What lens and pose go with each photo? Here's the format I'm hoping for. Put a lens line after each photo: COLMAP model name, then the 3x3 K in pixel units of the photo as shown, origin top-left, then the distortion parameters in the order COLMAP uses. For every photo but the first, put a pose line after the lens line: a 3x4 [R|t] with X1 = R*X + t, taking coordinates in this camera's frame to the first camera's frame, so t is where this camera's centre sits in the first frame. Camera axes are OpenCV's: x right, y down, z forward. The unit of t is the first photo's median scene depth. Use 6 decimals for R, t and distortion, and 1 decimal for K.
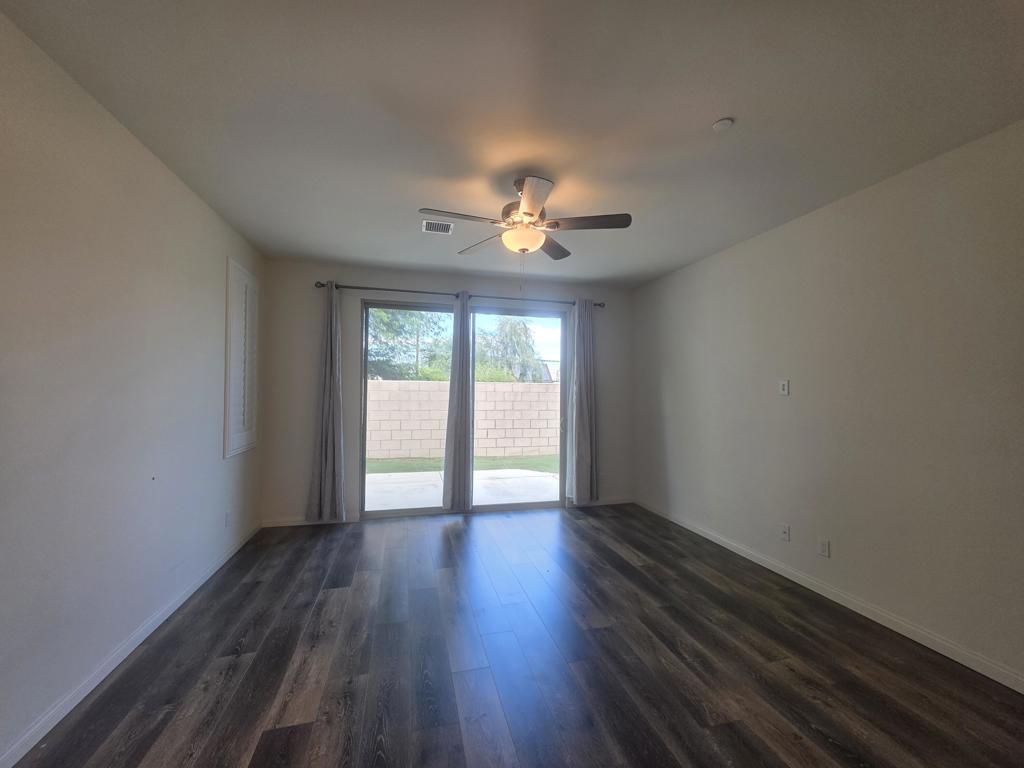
lens RADIAL K [[407.3, 0, 512.0], [0, 407.3, 384.0], [0, 0, 1]] dist [0.002096, -0.000165]
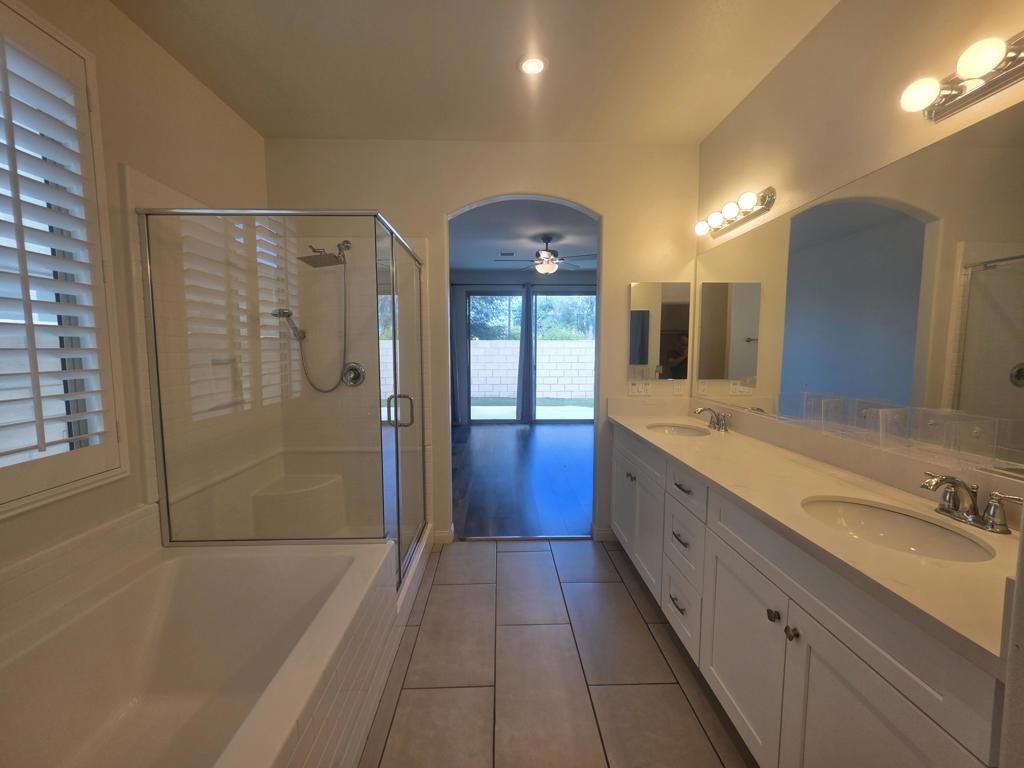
lens RADIAL K [[407.3, 0, 512.0], [0, 407.3, 384.0], [0, 0, 1]] dist [0.002096, -0.000165]
pose [[0.973894, 0.008287, -0.226851, 0.170631], [0.015157, 0.994730, 0.101405, -0.000817], [0.226496, -0.102196, 0.968636, -0.535553]]
